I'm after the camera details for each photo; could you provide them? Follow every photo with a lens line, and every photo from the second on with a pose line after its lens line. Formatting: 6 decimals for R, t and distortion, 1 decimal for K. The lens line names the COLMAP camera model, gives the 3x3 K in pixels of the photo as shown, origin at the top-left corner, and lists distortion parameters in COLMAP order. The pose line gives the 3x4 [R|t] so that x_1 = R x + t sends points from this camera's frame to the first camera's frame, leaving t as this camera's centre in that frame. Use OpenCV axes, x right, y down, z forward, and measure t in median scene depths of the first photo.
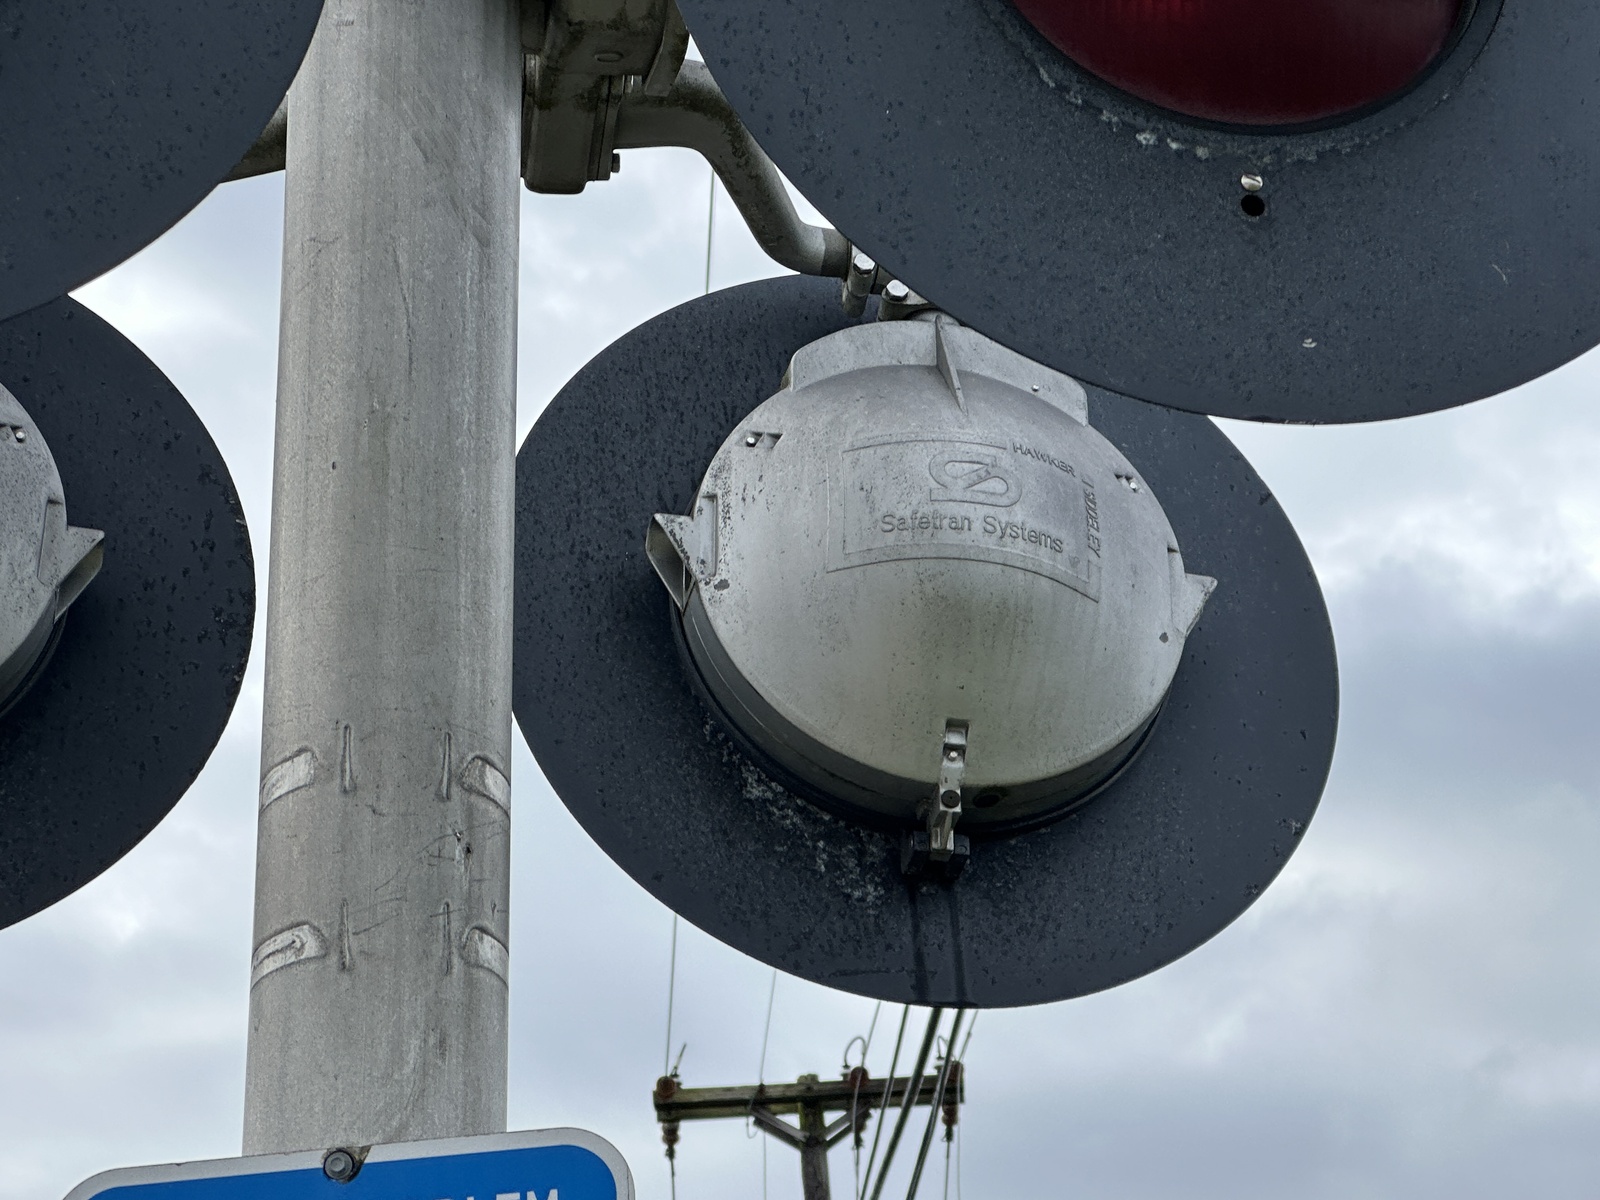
lens RADIAL K [[4236.2, 0, 793.4], [0, 4236.2, 616.7], [0, 0, 1]] dist [0.043028, 0.000000]
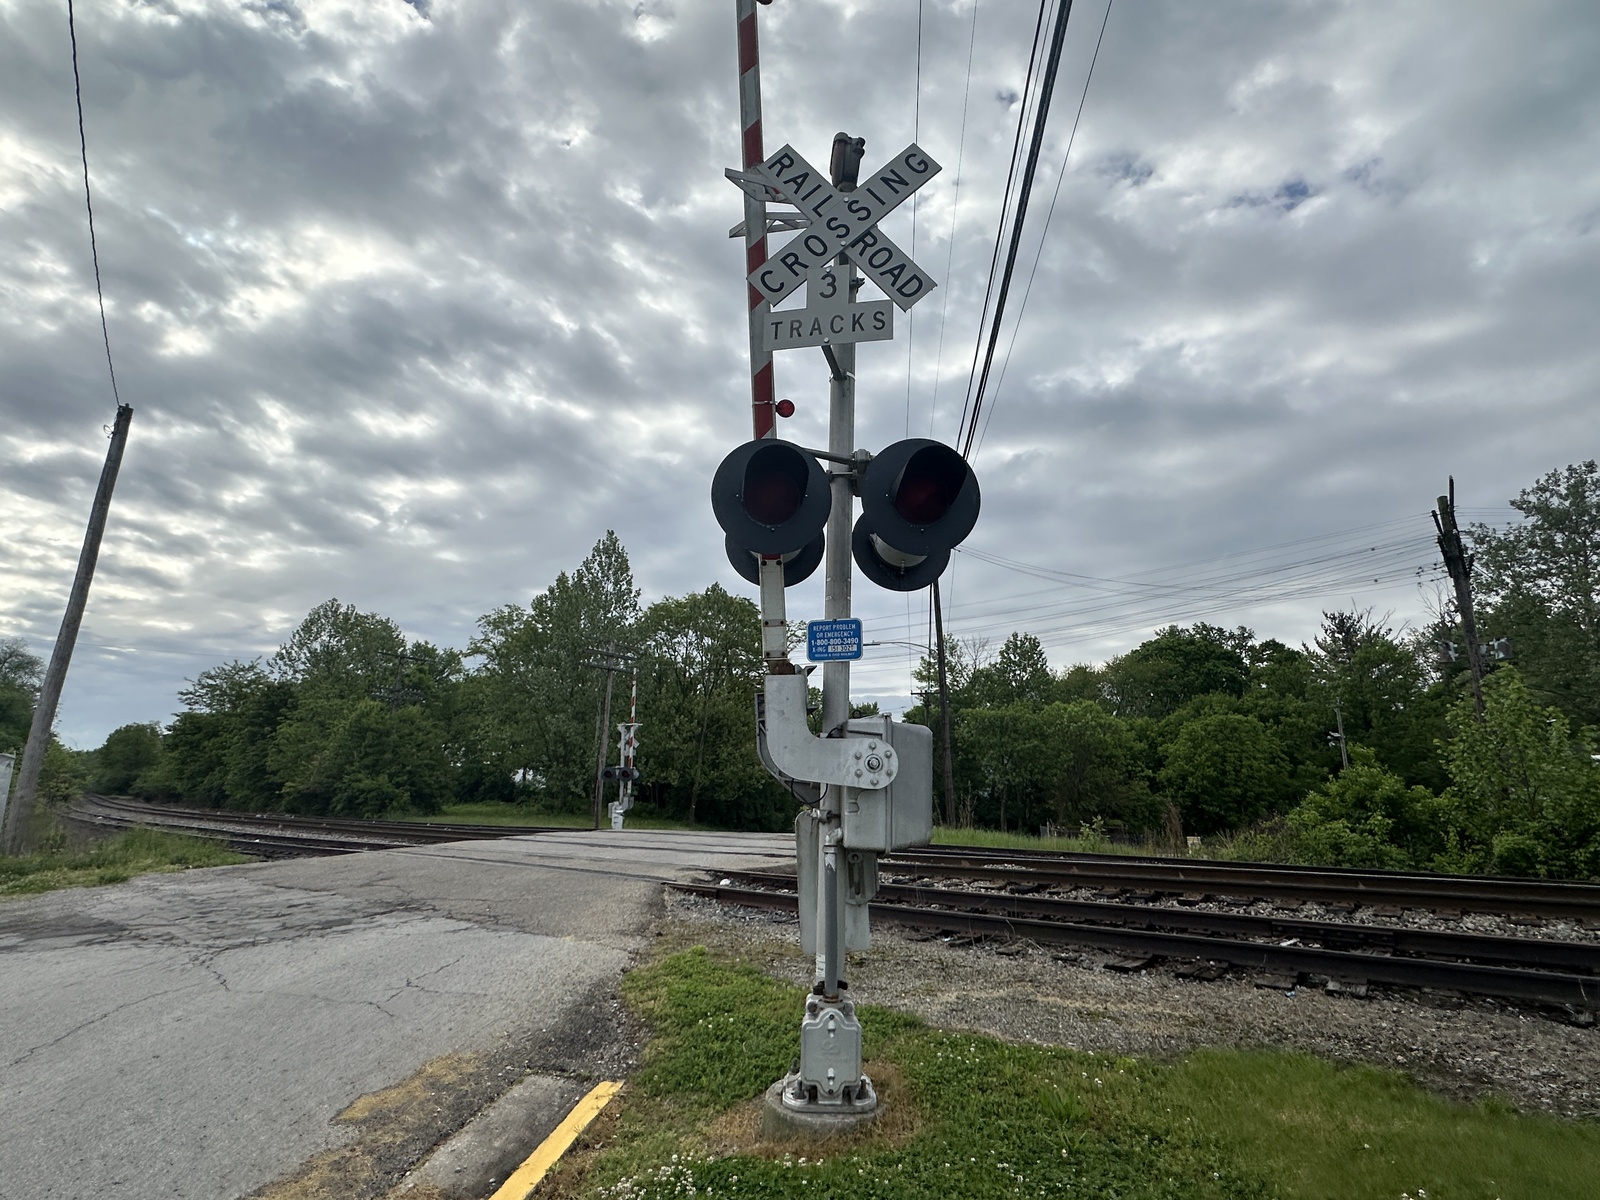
lens RADIAL K [[811.4, 0, 802.8], [0, 811.4, 600.8], [0, 0, 1]] dist [-0.000180, 0.000139]
pose [[0.987467, 0.015647, -0.157047, 0.112083], [0.021569, 0.972358, 0.232496, -0.331639], [0.156344, -0.232969, 0.959834, -0.781895]]
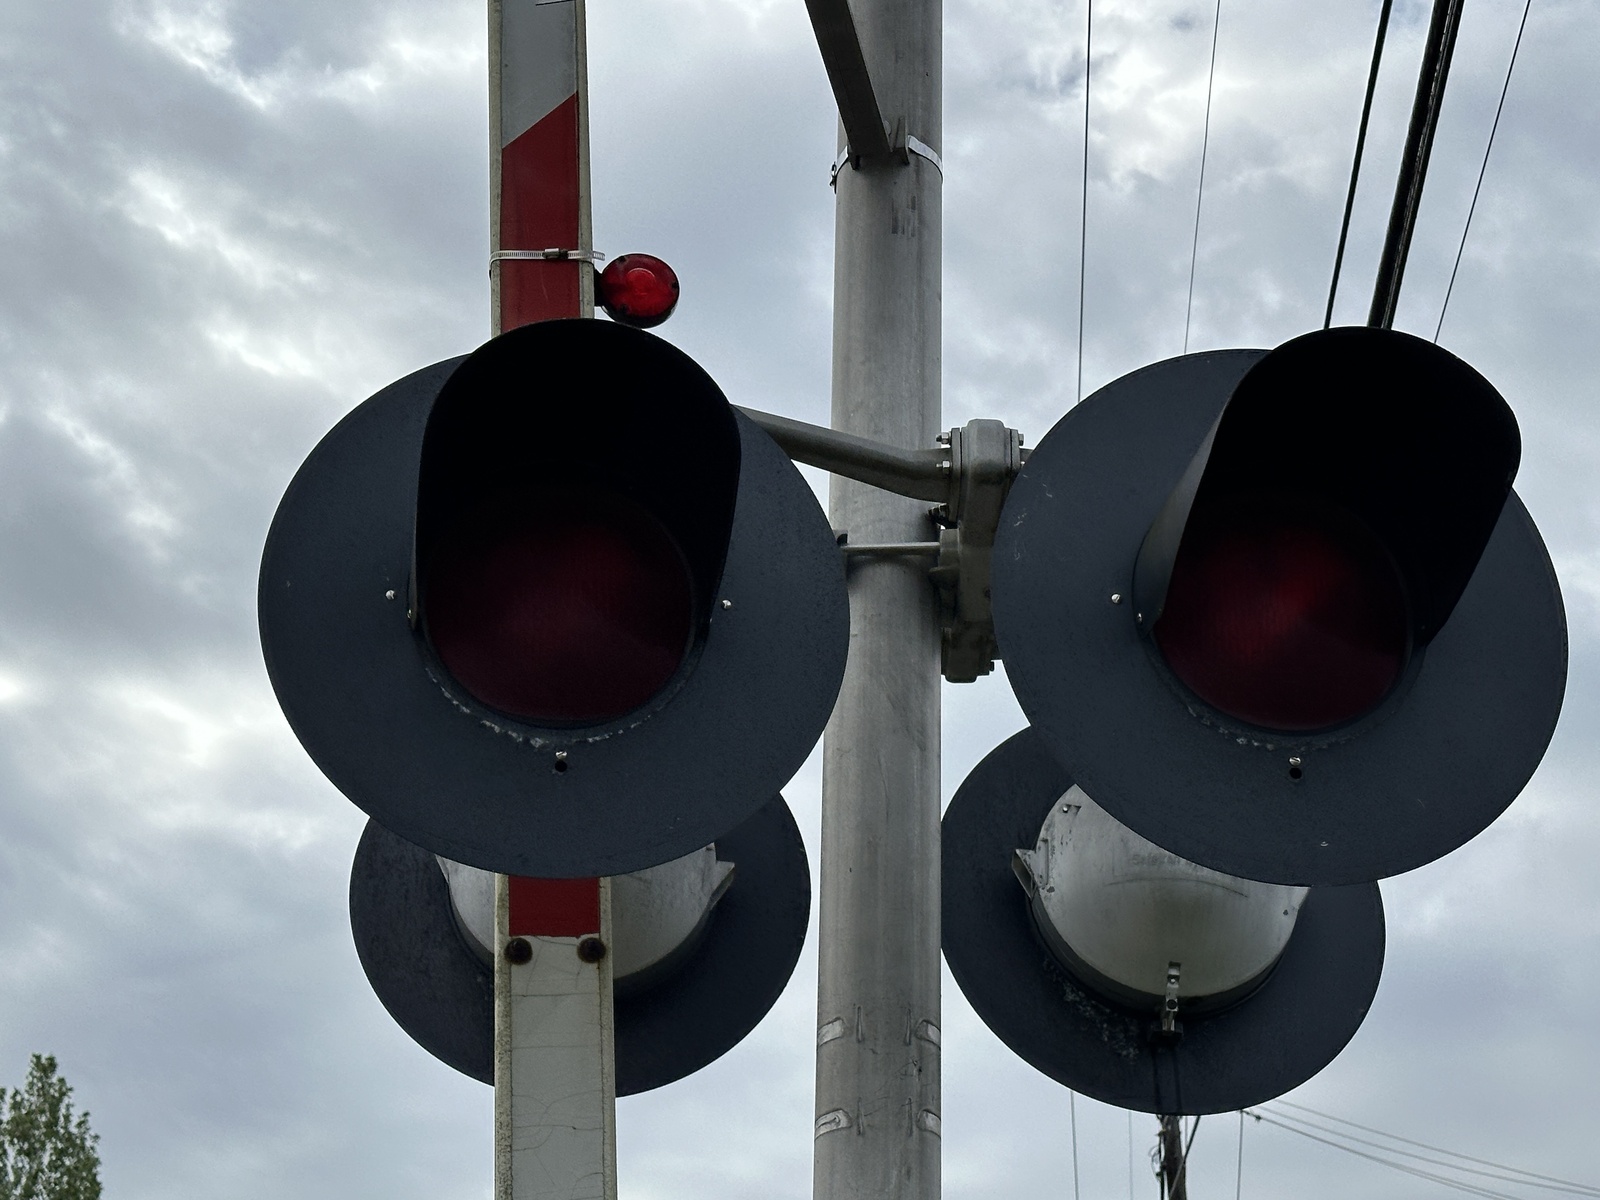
lens RADIAL K [[2671.3, 0, 836.5], [0, 2671.3, 584.0], [0, 0, 1]] dist [0.092969, 0.000000]
pose [[0.993449, -0.020305, -0.112456, 0.030115], [0.017137, 0.999431, -0.029067, -0.130408], [0.112982, 0.026949, 0.993231, -0.262484]]
